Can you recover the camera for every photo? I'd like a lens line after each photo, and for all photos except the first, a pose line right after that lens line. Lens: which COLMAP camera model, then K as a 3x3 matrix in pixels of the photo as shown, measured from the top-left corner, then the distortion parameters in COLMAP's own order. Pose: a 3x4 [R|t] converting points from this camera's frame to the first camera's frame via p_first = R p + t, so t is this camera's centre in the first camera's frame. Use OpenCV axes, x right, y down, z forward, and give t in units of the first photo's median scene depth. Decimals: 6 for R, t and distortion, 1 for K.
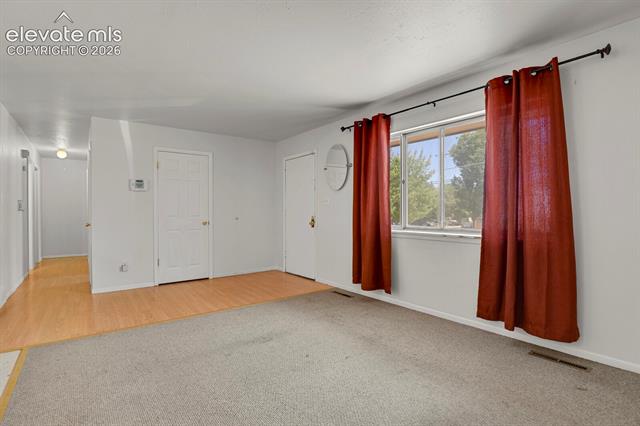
lens RADIAL K [[312.6, 0, 323.3], [0, 312.6, 210.9], [0, 0, 1]] dist [-0.020042, -0.007026]
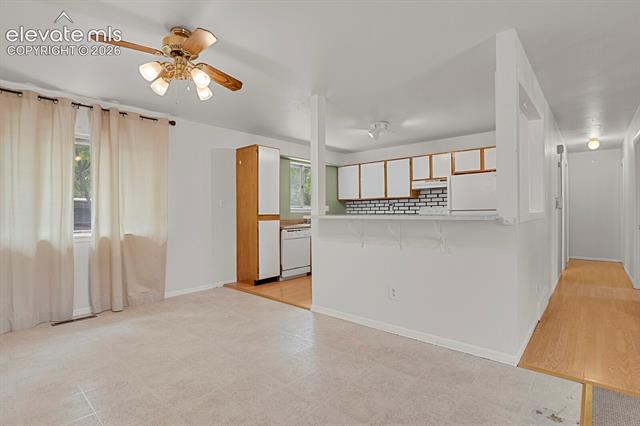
lens RADIAL K [[312.6, 0, 323.3], [0, 312.6, 210.9], [0, 0, 1]] dist [-0.020042, -0.007026]
pose [[0.185570, 0.003800, -0.982624, -0.189135], [0.004616, 0.999978, 0.004738, -0.002326], [0.982620, -0.005415, 0.185548, 0.100803]]
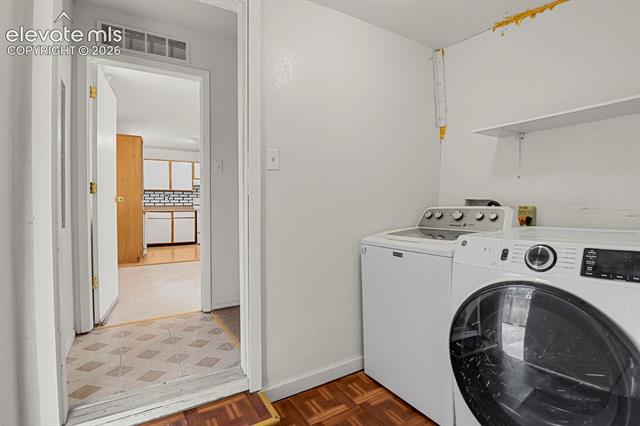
lens RADIAL K [[312.6, 0, 323.3], [0, 312.6, 210.9], [0, 0, 1]] dist [-0.020042, -0.007026]
pose [[0.994136, 0.000442, -0.108136, -0.449741], [0.000742, 0.999940, 0.010910, 0.047909], [0.108134, -0.010927, 0.994076, -1.017705]]
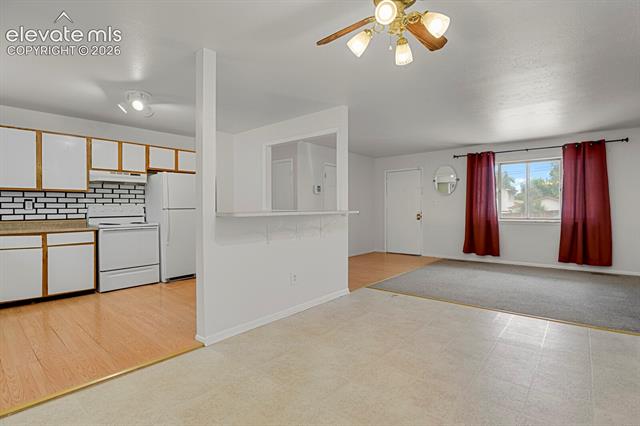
lens RADIAL K [[312.6, 0, 323.3], [0, 312.6, 210.9], [0, 0, 1]] dist [-0.020042, -0.007026]
pose [[0.977959, -0.000214, 0.208799, -0.886516], [-0.000822, 0.999988, 0.004872, 0.005237], [-0.208797, -0.004936, 0.977947, -0.386212]]
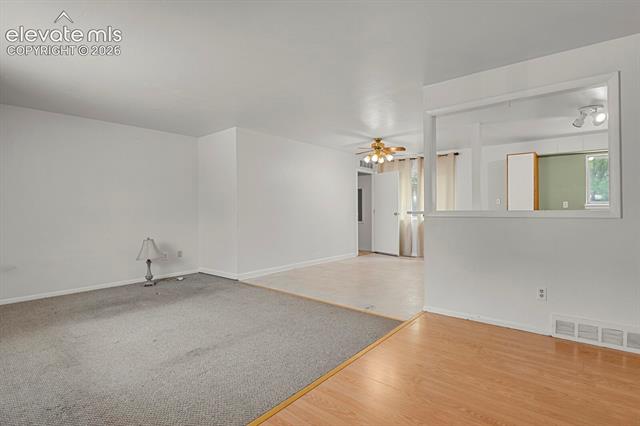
lens RADIAL K [[312.6, 0, 323.3], [0, 312.6, 210.9], [0, 0, 1]] dist [-0.020042, -0.007026]
pose [[-0.976746, 0.010056, -0.214164, -0.220455], [0.008662, 0.999935, 0.007446, -0.000555], [0.214225, 0.005417, -0.976769, 1.190858]]
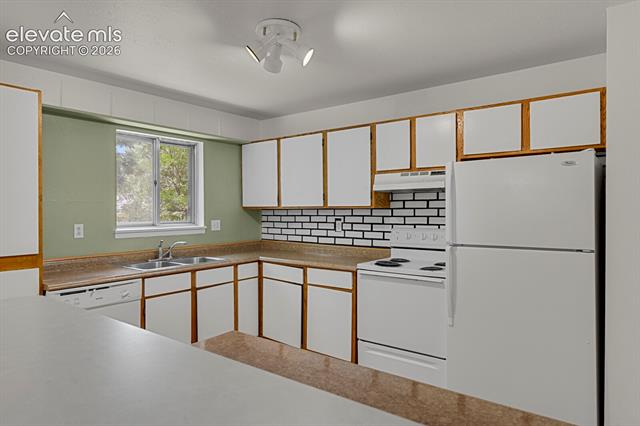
lens RADIAL K [[397.2, 0, 320.0], [0, 397.2, 213.0], [0, 0, 1]] dist [0.001693, 0.000412]
pose [[0.245692, 0.017843, -0.969184, -0.654982], [-0.000896, 0.999834, 0.018180, -0.054095], [0.969348, -0.003598, 0.245667, 0.404745]]
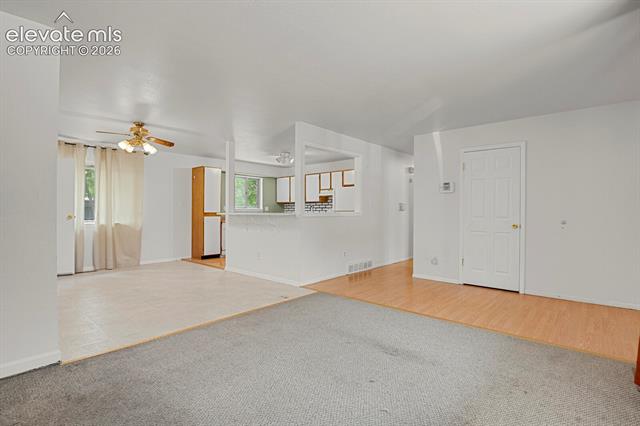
lens RADIAL K [[312.6, 0, 323.3], [0, 312.6, 210.9], [0, 0, 1]] dist [-0.020042, -0.007026]
pose [[0.184969, 0.004344, -0.982735, 0.409520], [-0.005749, 0.999978, 0.003338, -0.002522], [0.982728, 0.005033, 0.184990, 0.383269]]
